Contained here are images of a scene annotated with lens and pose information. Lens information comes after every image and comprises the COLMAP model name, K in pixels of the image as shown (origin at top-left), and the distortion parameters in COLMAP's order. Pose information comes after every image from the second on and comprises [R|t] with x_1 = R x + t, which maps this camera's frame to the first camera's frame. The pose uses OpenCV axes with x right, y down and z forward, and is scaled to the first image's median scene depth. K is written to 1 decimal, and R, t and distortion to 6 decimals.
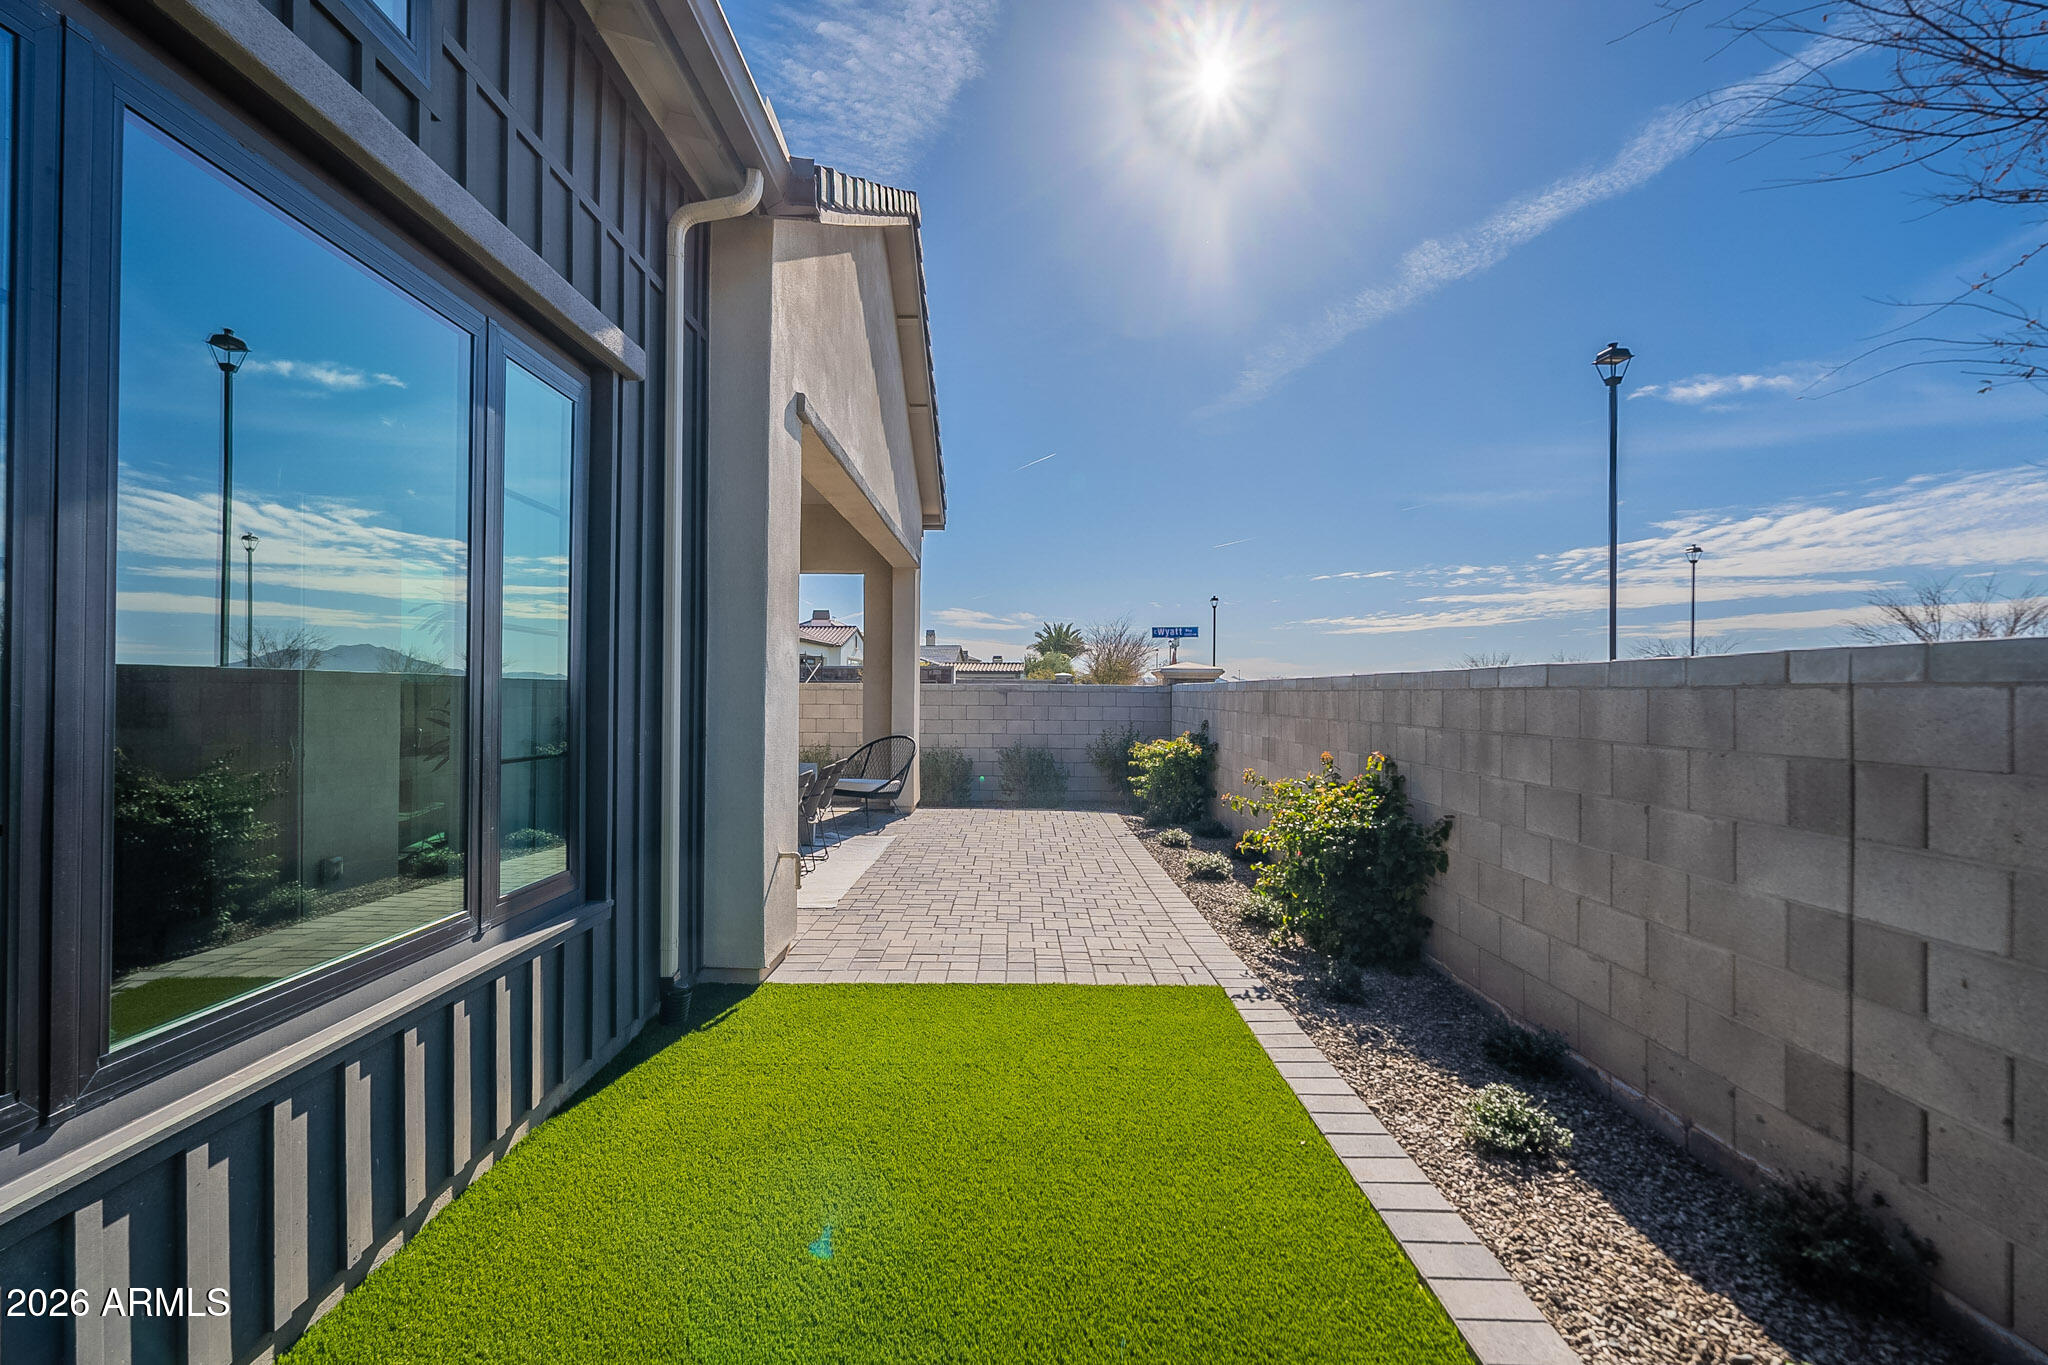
lens RADIAL K [[901.4, 0, 1015.1], [0, 901.4, 686.9], [0, 0, 1]] dist [-0.001951, -0.001267]
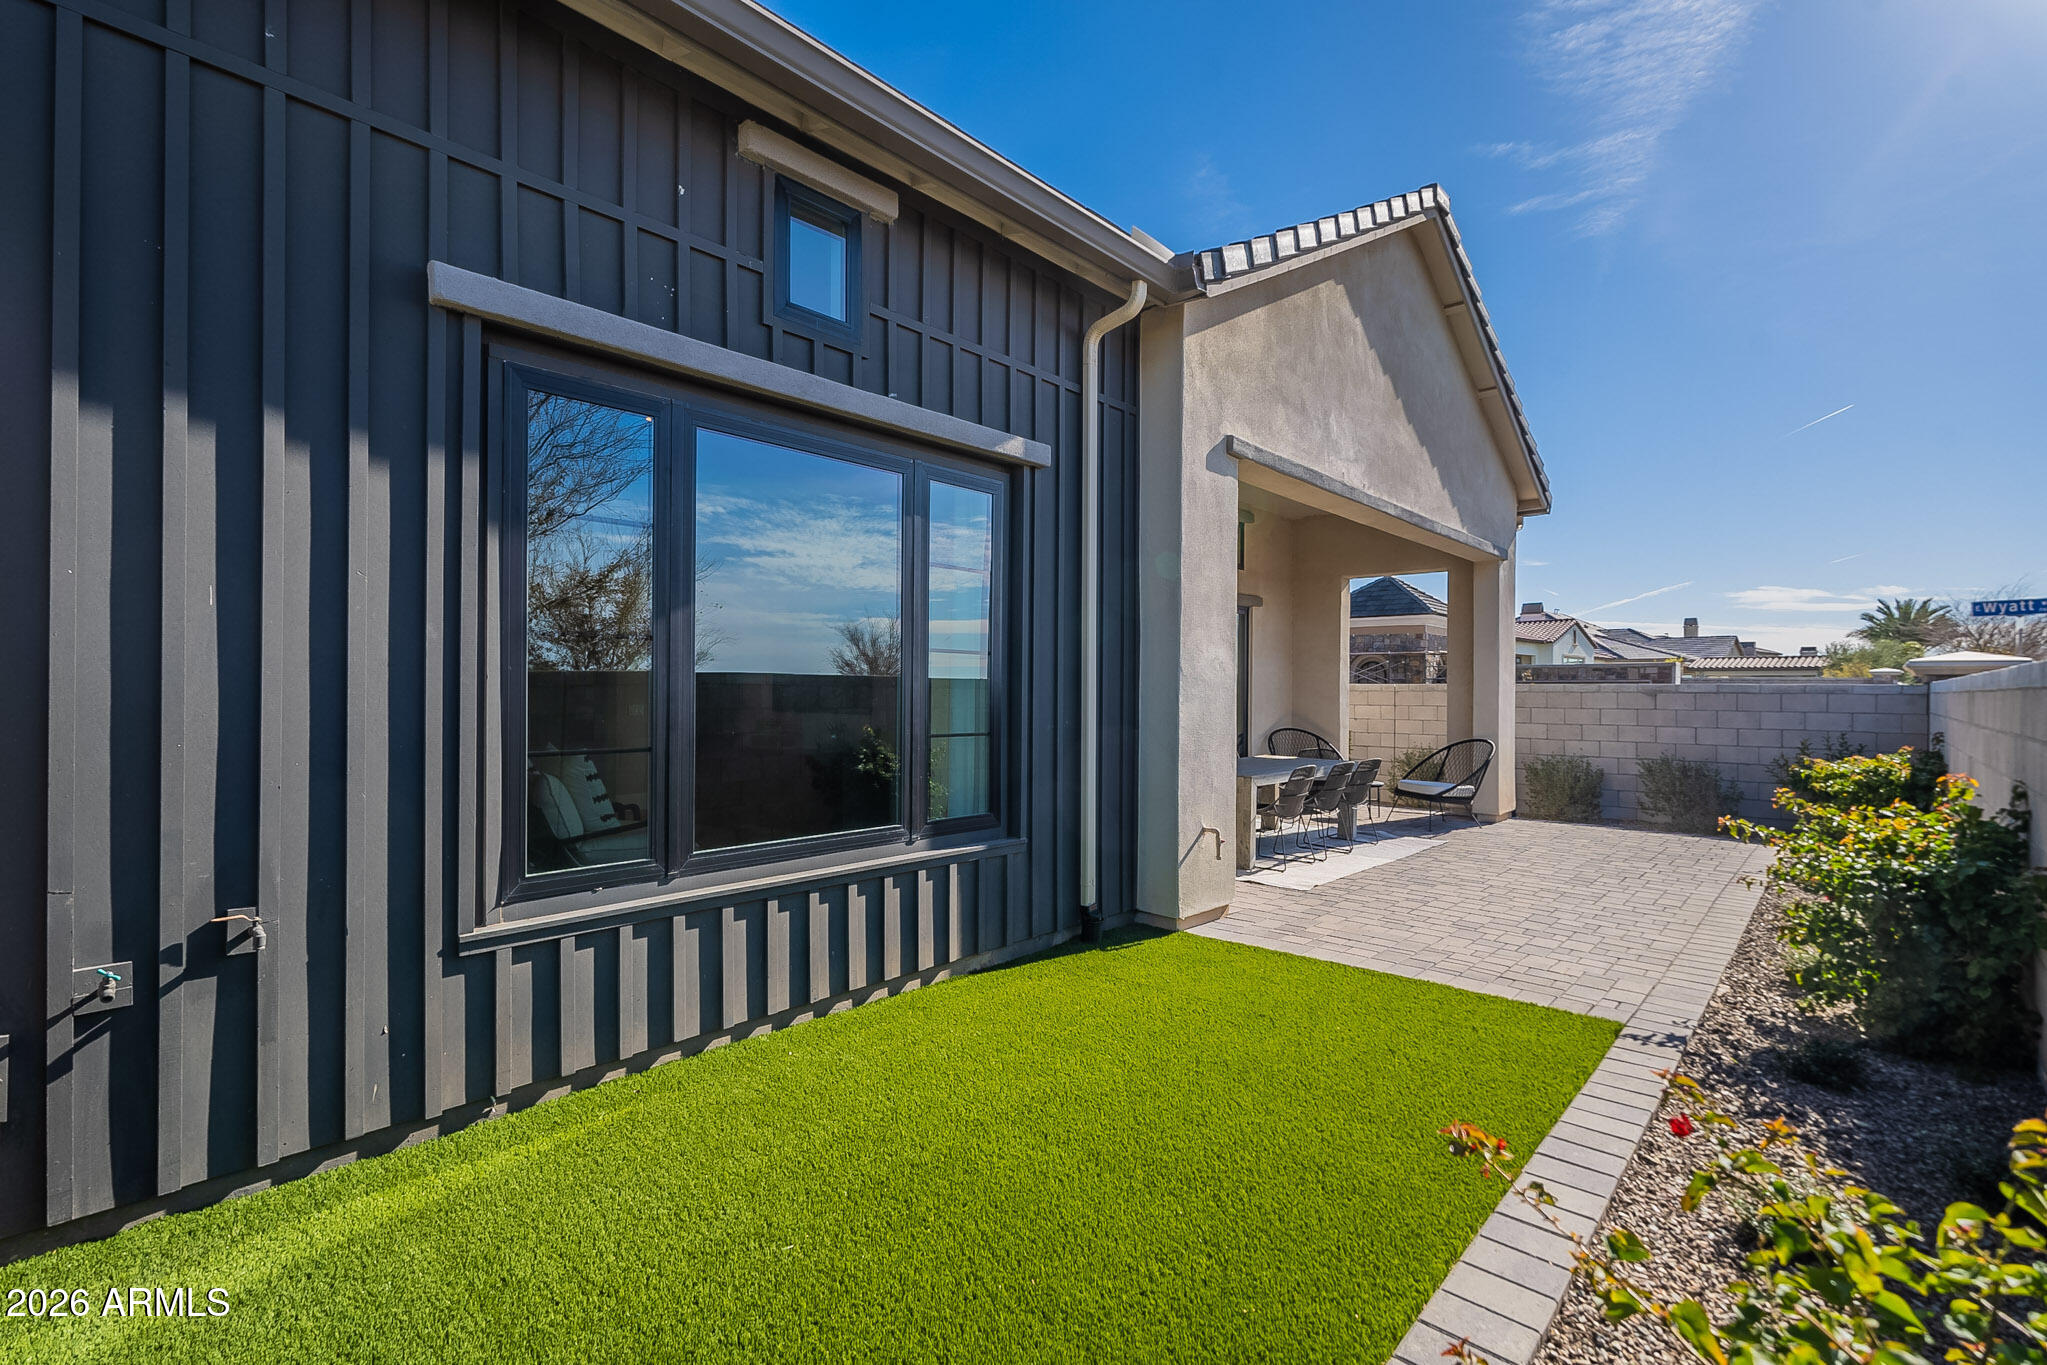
lens RADIAL K [[900.9, 0, 1041.4], [0, 900.9, 690.7], [0, 0, 1]] dist [-0.001951, -0.001267]
pose [[0.757491, -0.001806, -0.652843, 0.376969], [0.003483, 0.999993, 0.001274, 0.001205], [0.652837, -0.003239, 0.757492, -0.044315]]
